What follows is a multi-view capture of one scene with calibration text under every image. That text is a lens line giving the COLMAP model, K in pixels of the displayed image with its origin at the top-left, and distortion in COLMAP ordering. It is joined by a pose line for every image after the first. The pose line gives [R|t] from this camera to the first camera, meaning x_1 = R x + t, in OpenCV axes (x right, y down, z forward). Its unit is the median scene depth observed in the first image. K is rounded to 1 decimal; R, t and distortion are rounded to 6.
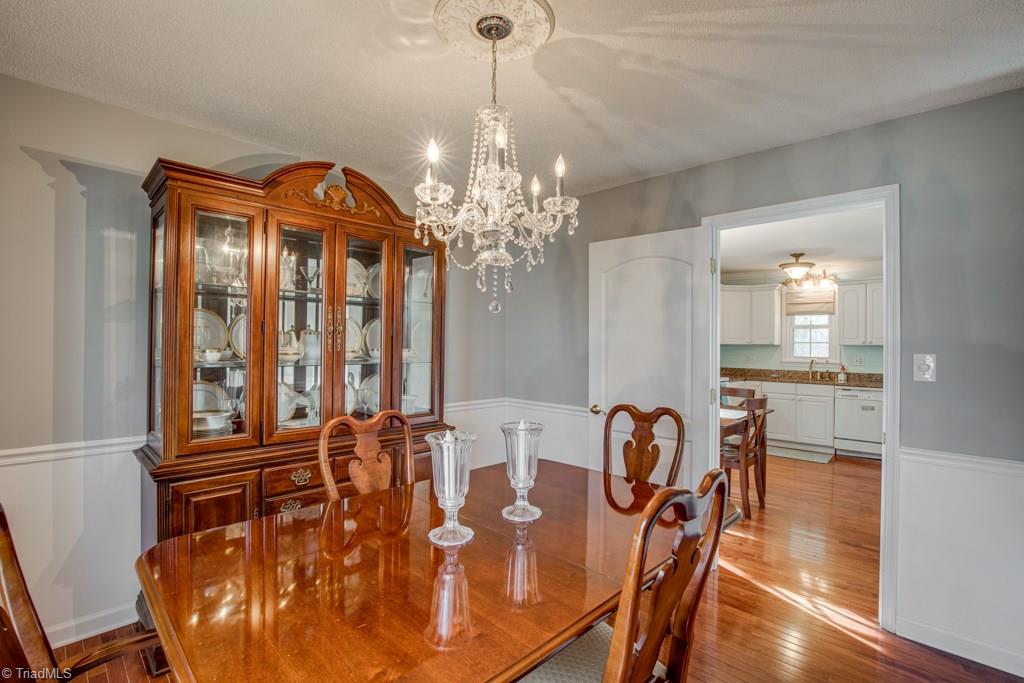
lens RADIAL K [[467.3, 0, 513.3], [0, 467.3, 341.4], [0, 0, 1]] dist [-0.024692, -0.000380]
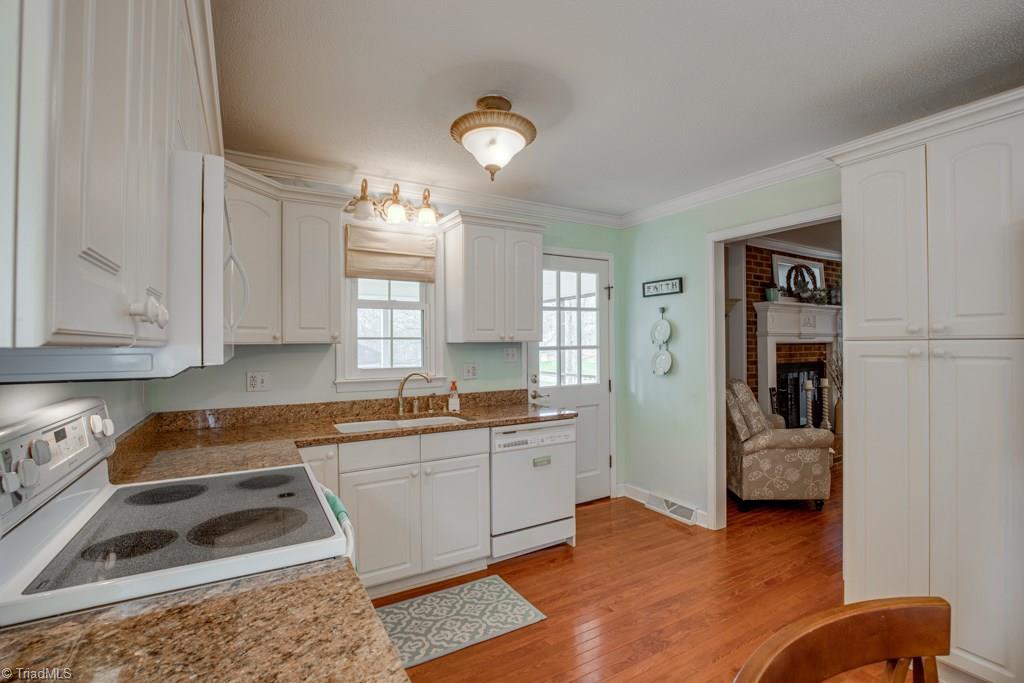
lens RADIAL K [[467.3, 0, 515.1], [0, 467.3, 340.1], [0, 0, 1]] dist [-0.024692, -0.000380]
pose [[0.258224, -0.012846, 0.966000, 0.213679], [0.003190, 0.999917, 0.012444, -0.000708], [-0.966080, -0.000132, 0.258244, 0.765332]]
